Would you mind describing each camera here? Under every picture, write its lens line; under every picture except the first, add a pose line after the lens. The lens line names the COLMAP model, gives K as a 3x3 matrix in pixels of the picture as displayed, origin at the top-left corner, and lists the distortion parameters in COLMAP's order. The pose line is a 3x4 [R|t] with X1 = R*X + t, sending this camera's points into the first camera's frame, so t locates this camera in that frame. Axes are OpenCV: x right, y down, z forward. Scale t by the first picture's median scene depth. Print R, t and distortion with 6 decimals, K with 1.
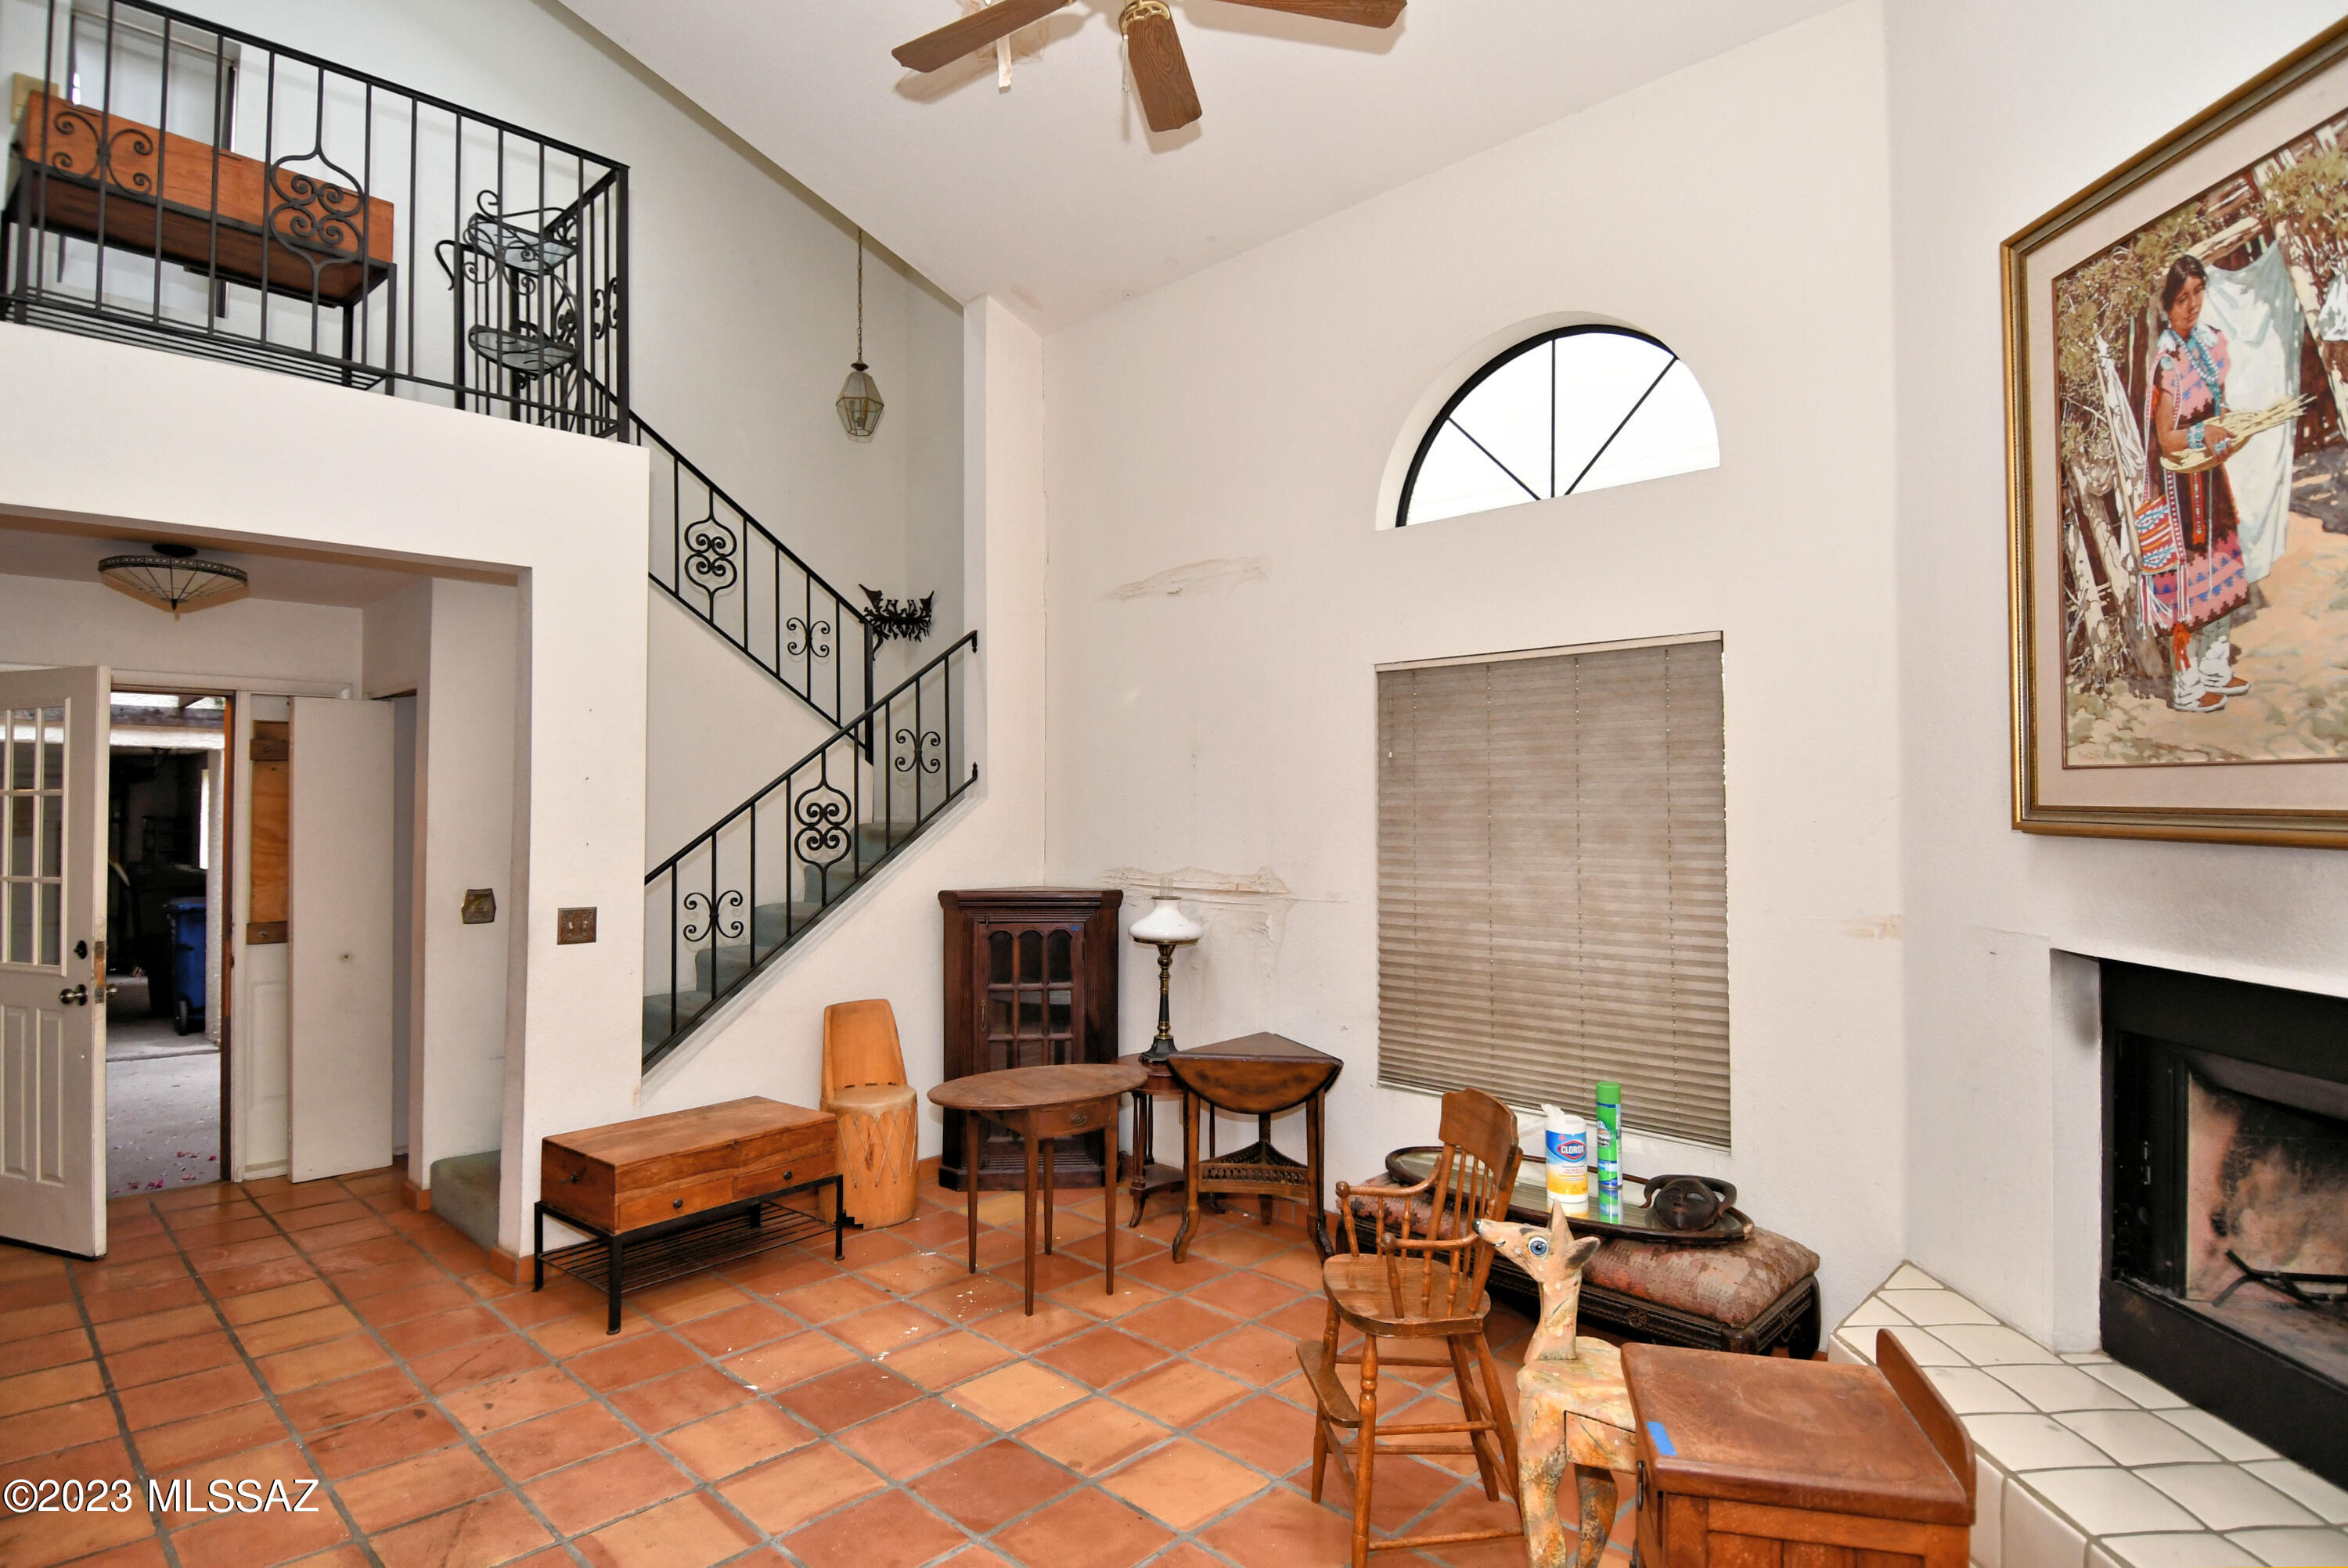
lens RADIAL K [[1236.4, 0, 1183.5], [0, 1236.4, 793.7], [0, 0, 1]] dist [0.051920, -0.054524]
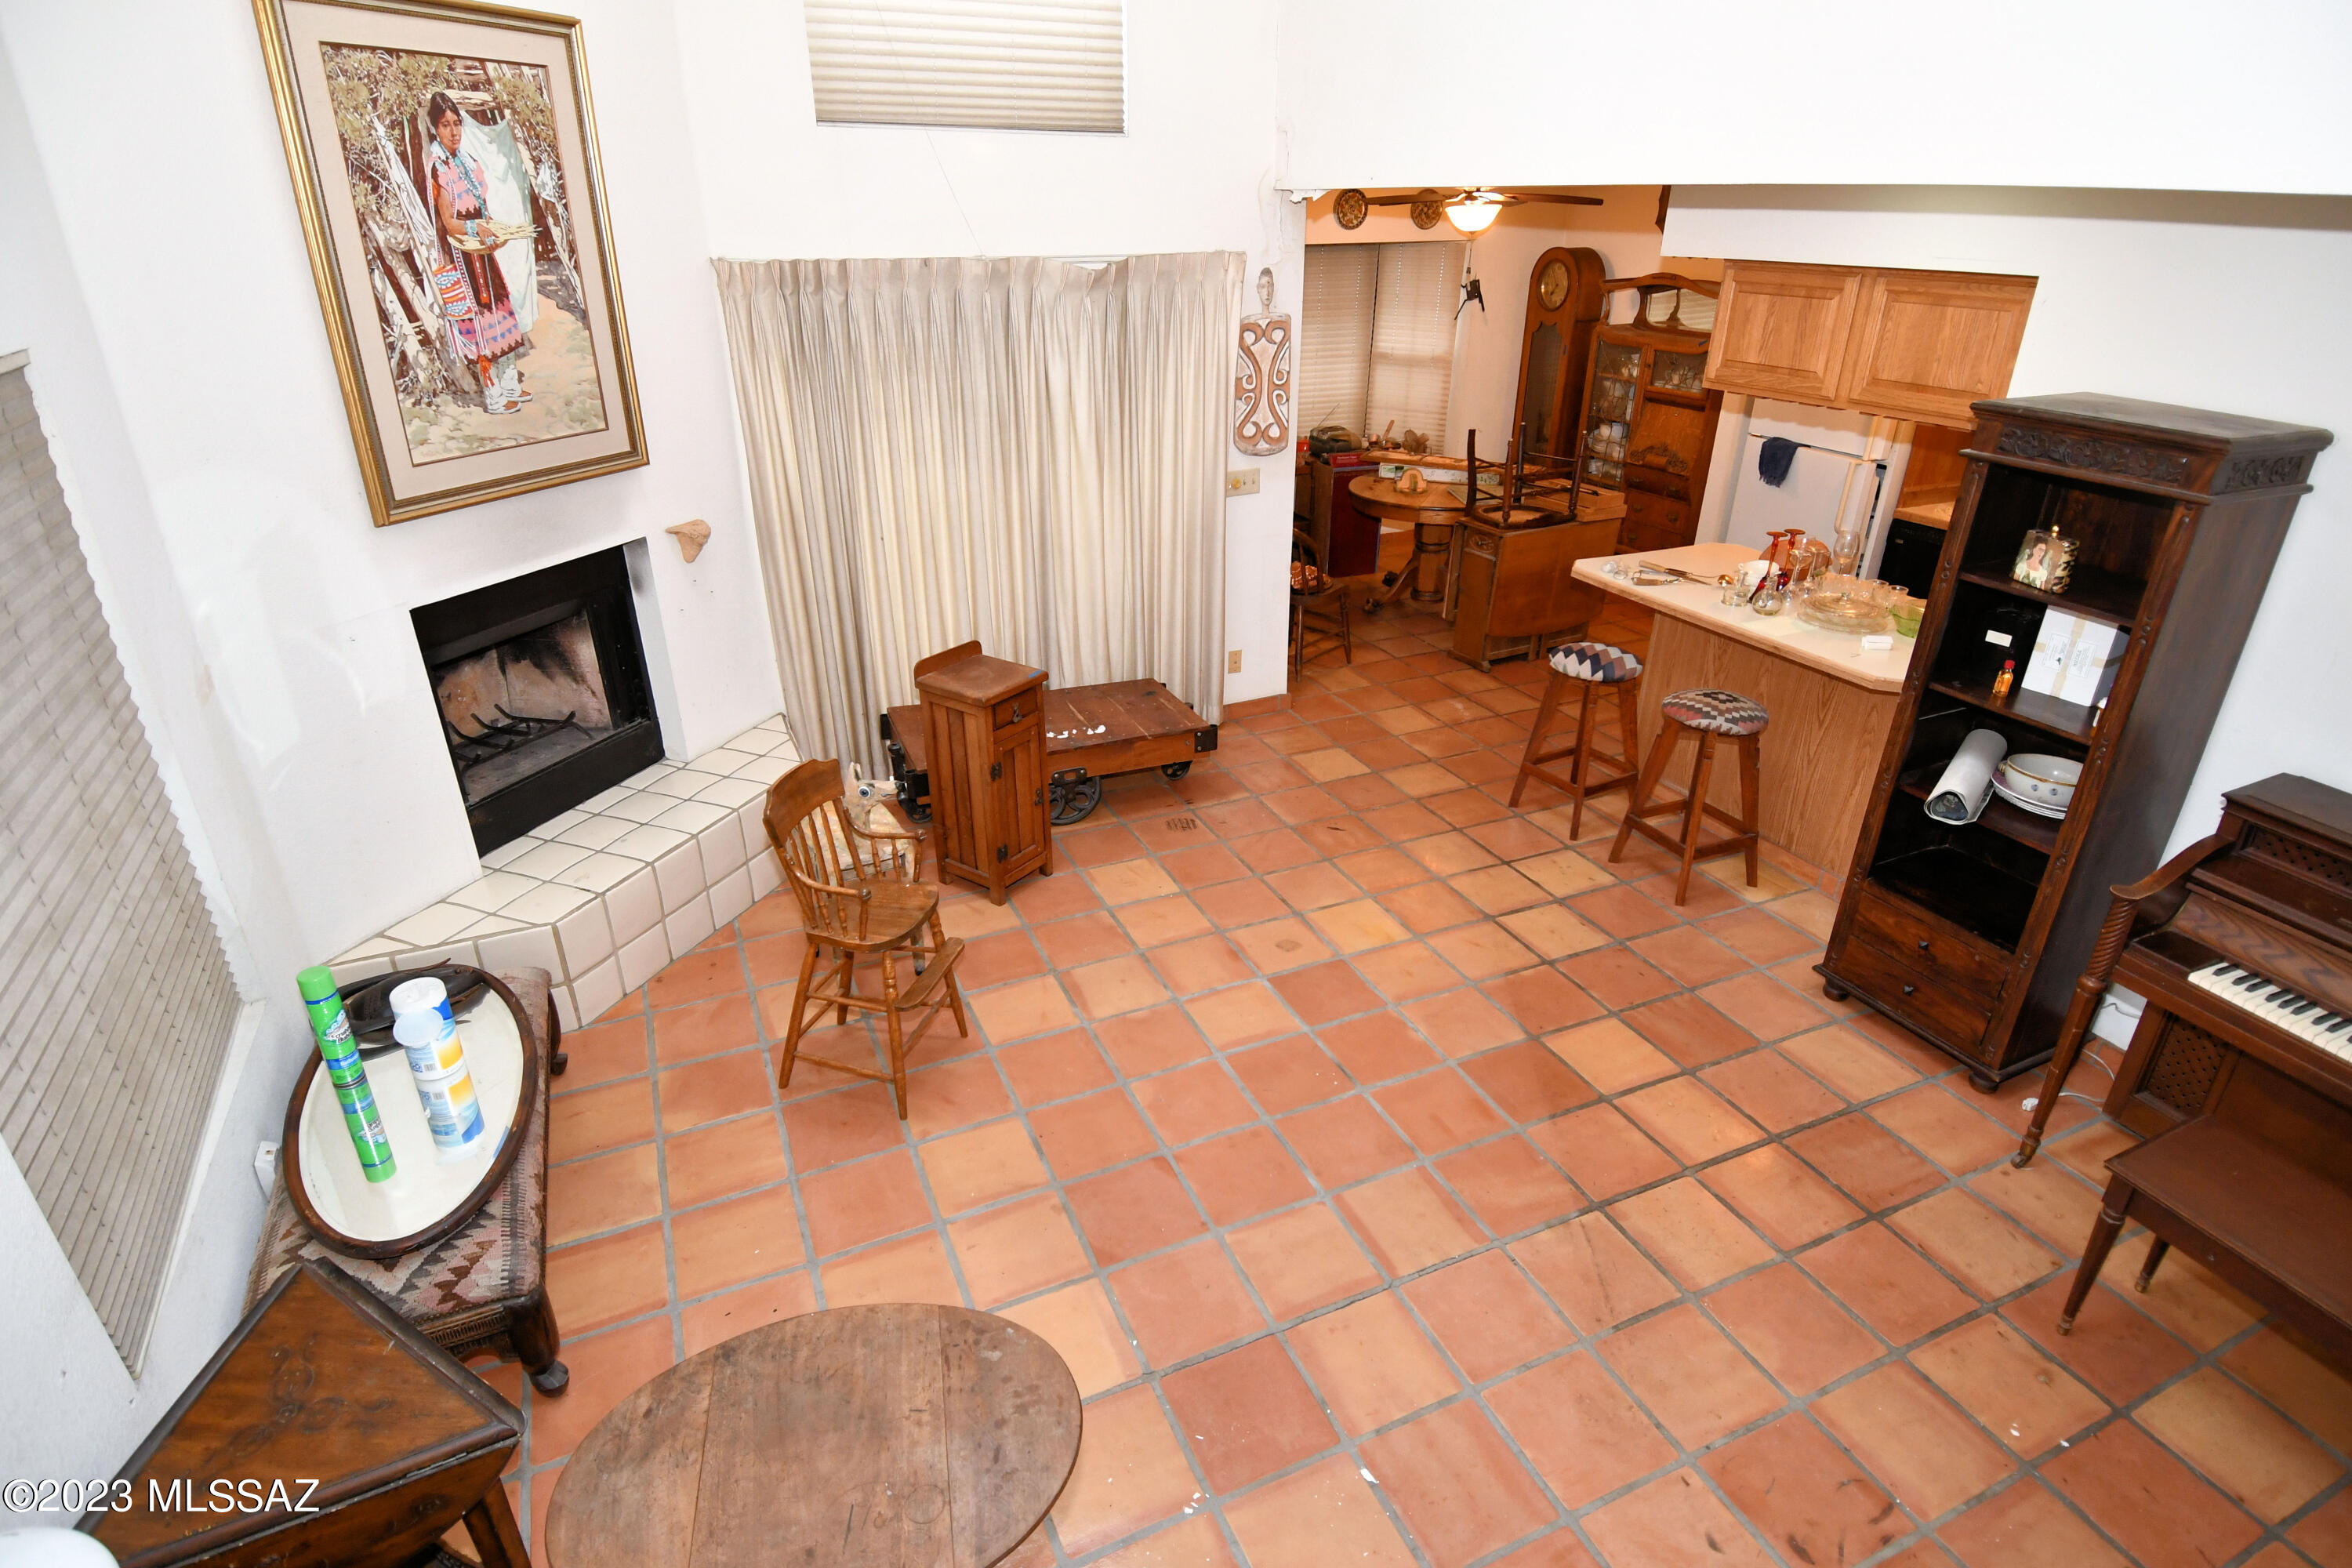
lens RADIAL K [[1203.1, 0, 1166.1], [0, 1203.1, 792.0], [0, 0, 1]] dist [0.047536, -0.056875]
pose [[-0.927084, -0.165813, 0.336186, -0.366480], [-0.005950, 0.903244, 0.429087, -0.185598], [-0.374806, 0.395799, -0.838369, 1.339506]]
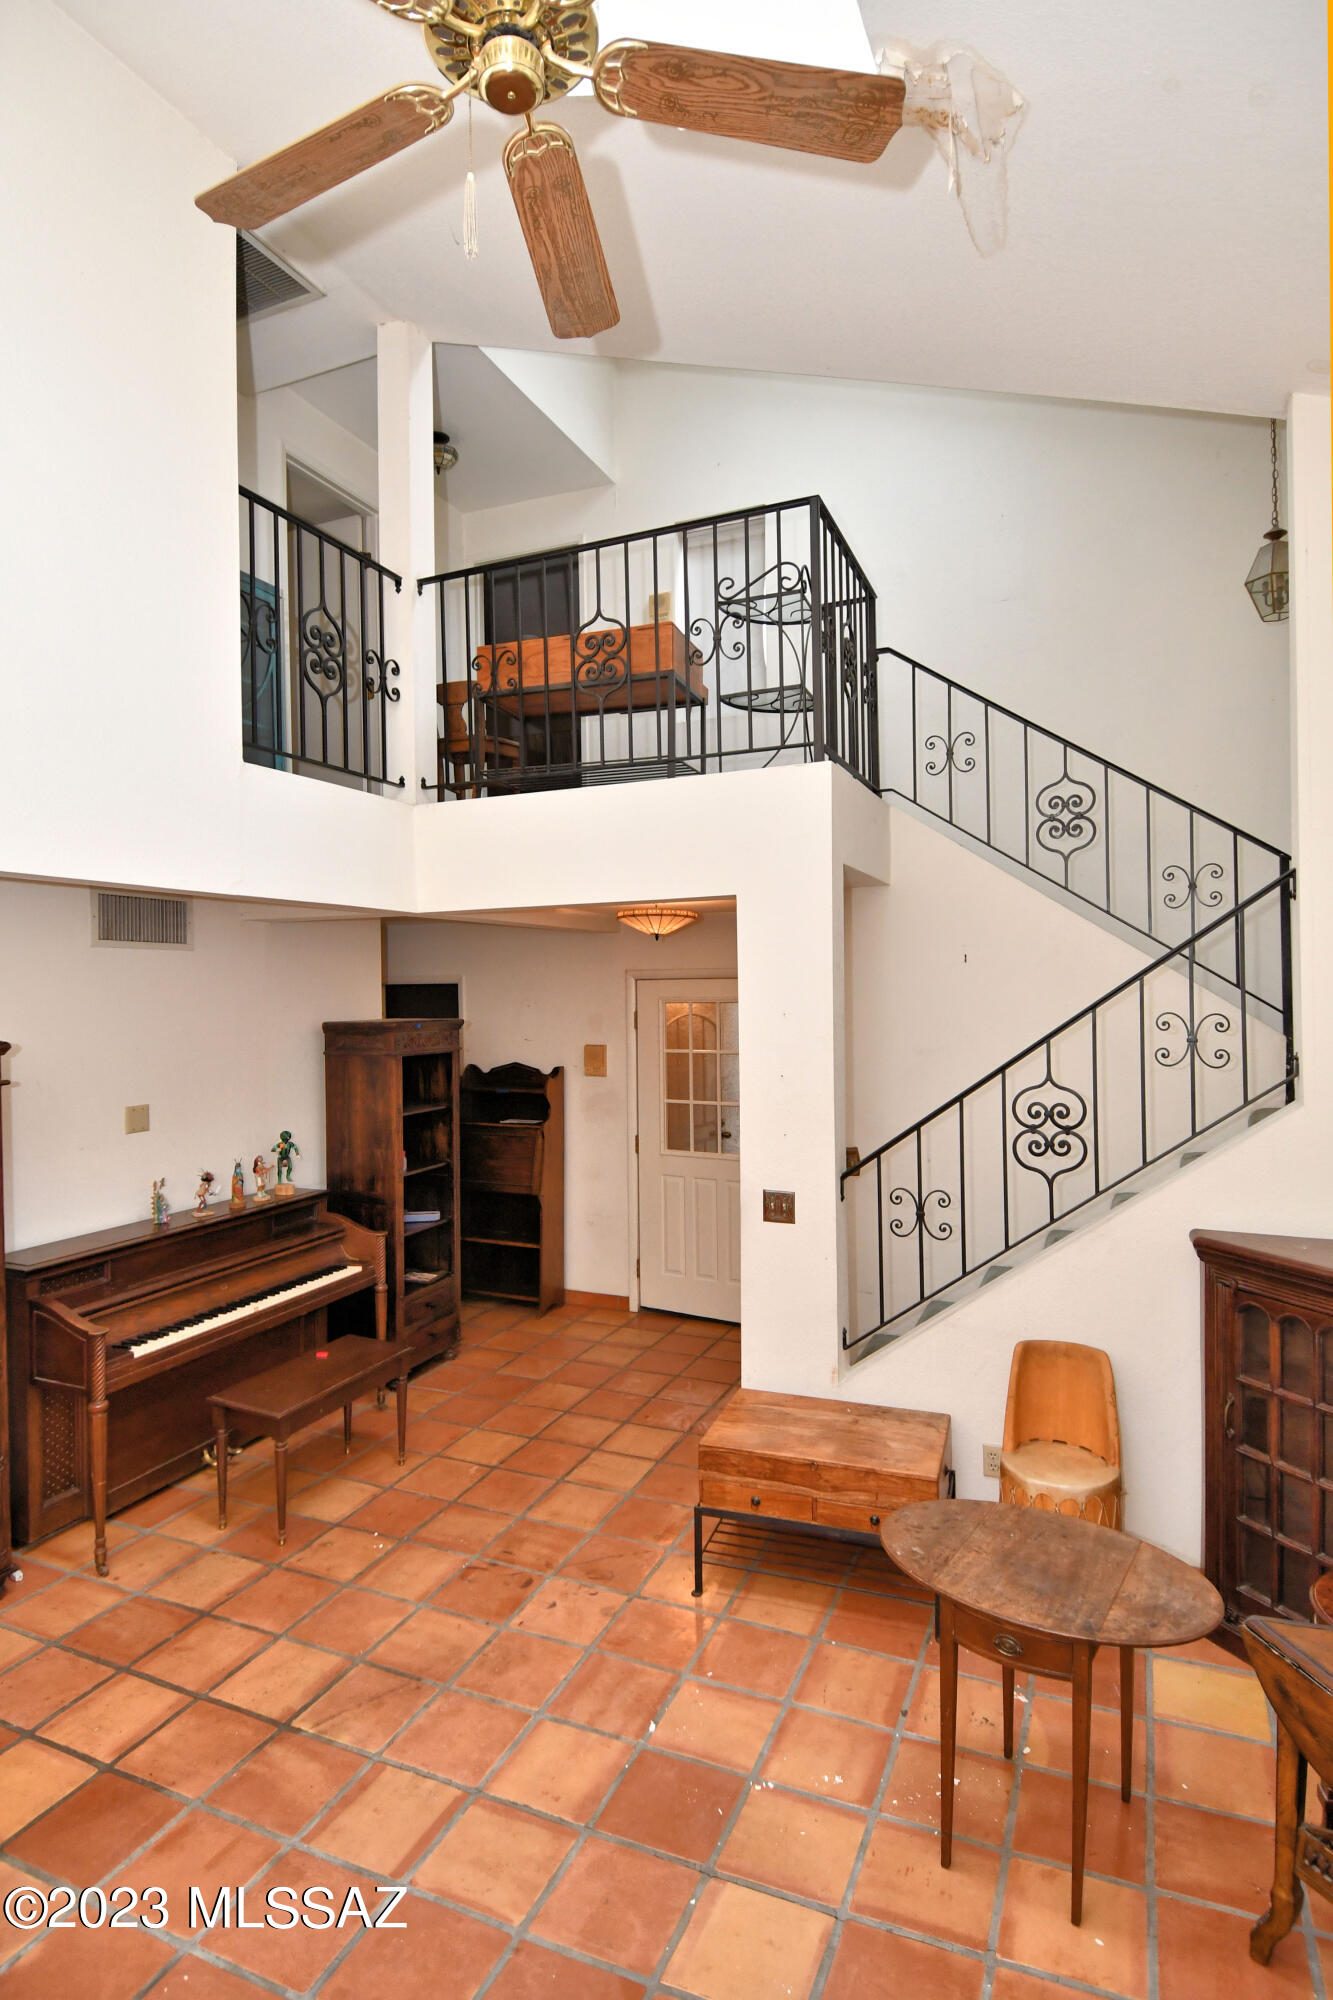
lens RADIAL K [[1053.3, 0, 666.5], [0, 1053.3, 1000.0], [0, 0, 1]] dist [0.051920, -0.054524]
pose [[0.357248, 0.007617, -0.933979, 0.410990], [0.025887, 0.999502, 0.018053, -0.113335], [0.933651, -0.030628, 0.356872, 0.647774]]
